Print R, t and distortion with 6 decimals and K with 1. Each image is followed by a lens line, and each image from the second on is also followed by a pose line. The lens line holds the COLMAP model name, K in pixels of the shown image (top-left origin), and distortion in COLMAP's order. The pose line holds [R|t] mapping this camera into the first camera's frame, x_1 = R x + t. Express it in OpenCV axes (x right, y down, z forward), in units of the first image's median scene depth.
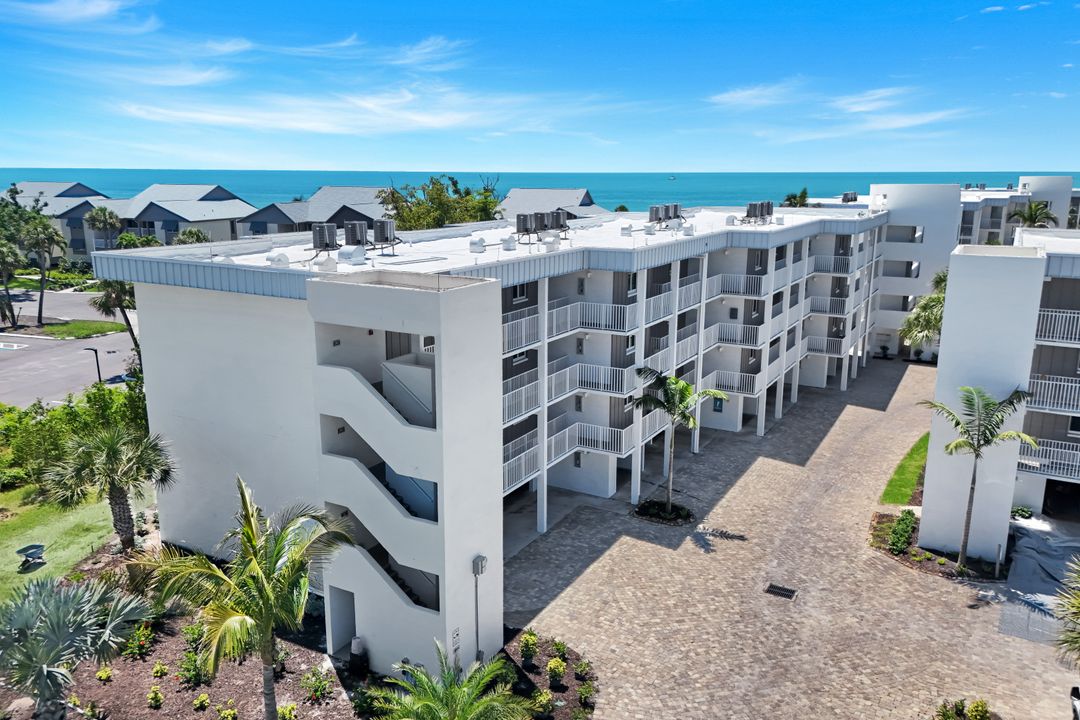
lens RADIAL K [[815.9, 0, 540.0], [0, 815.9, 360.0], [0, 0, 1]] dist [0.122950, -0.142345]
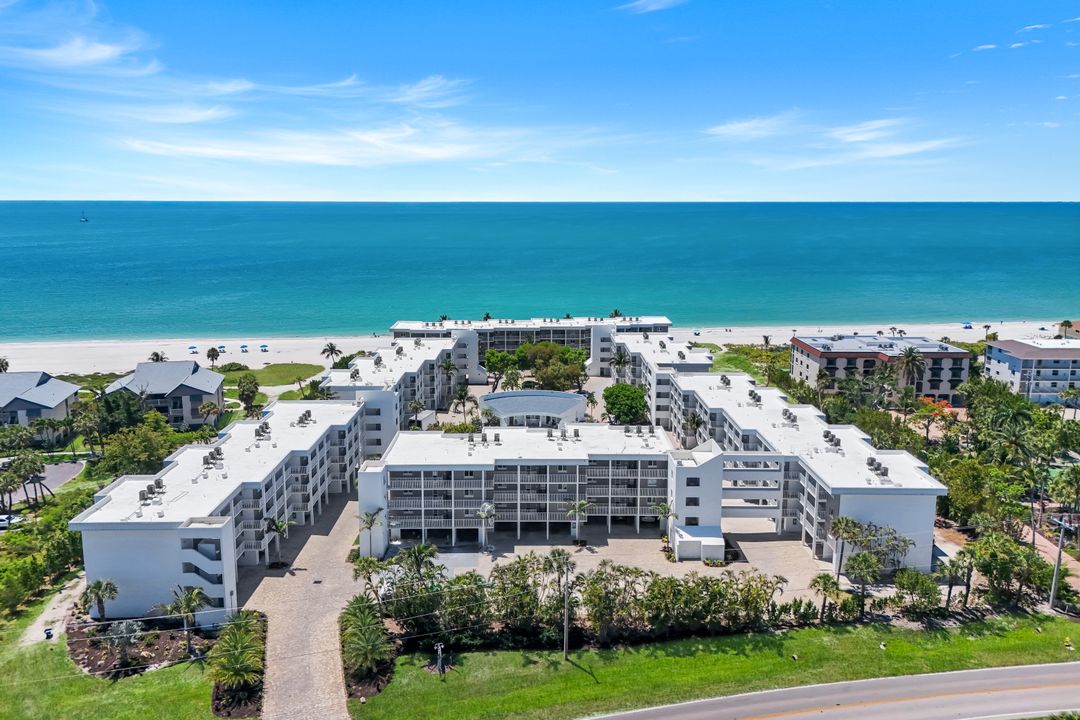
lens RADIAL K [[815.9, 0, 540.0], [0, 815.9, 360.0], [0, 0, 1]] dist [0.122950, -0.142345]
pose [[0.871214, -0.094093, 0.481802, -0.403276], [0.104385, 0.994522, 0.005472, -0.477558], [-0.479677, 0.045526, 0.876263, -2.138533]]
